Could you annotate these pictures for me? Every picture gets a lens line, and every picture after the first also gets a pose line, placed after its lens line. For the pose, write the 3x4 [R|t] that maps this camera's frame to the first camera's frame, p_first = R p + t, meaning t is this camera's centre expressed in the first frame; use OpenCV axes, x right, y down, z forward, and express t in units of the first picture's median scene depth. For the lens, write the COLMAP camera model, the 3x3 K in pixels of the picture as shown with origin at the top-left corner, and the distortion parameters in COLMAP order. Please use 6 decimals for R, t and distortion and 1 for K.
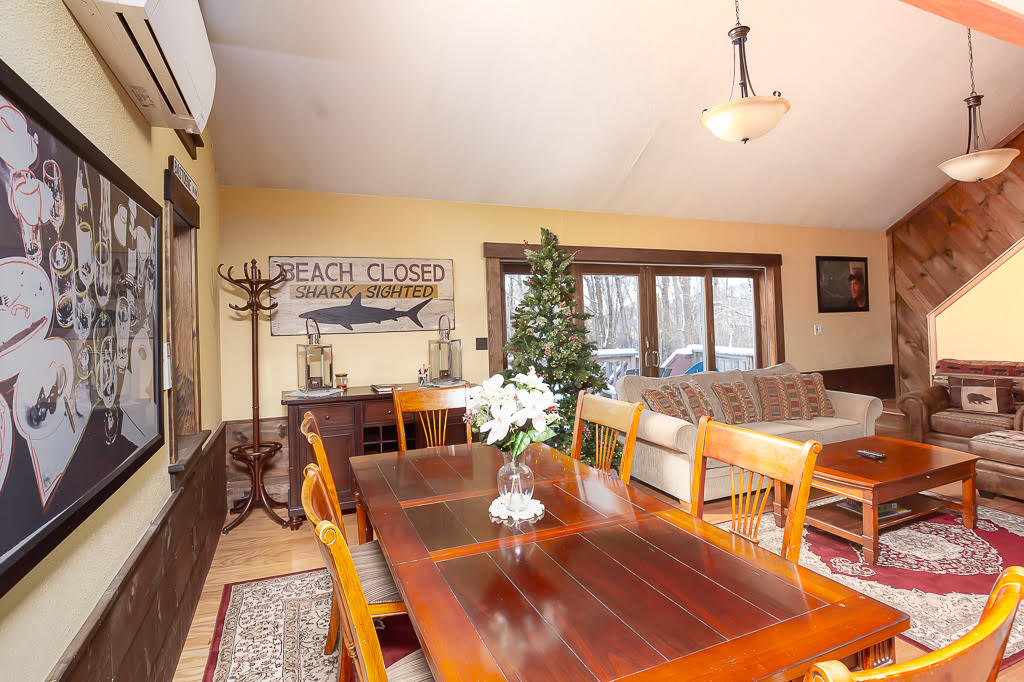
lens RADIAL K [[504.9, 0, 508.2], [0, 504.9, 319.8], [0, 0, 1]] dist [-0.021081, -0.000186]
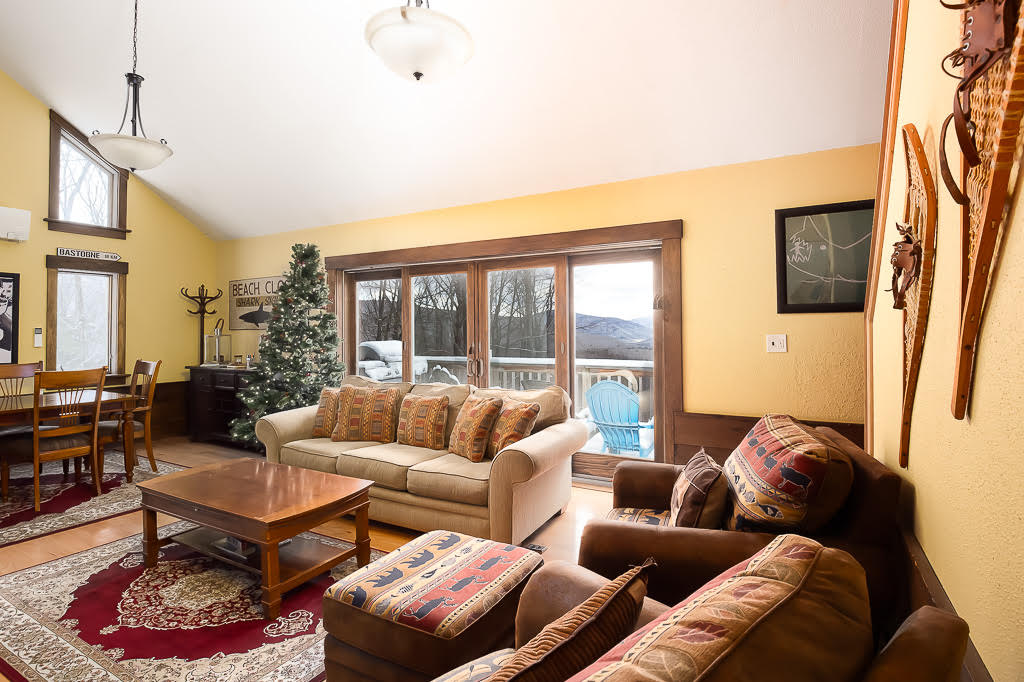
lens RADIAL K [[525.6, 0, 495.7], [0, 525.6, 327.8], [0, 0, 1]] dist [-0.002278, -0.000158]
pose [[0.595052, 0.018828, -0.803467, 1.572581], [-0.010125, 0.999822, 0.015931, -0.010777], [0.803623, -0.001345, 0.595137, 0.737644]]
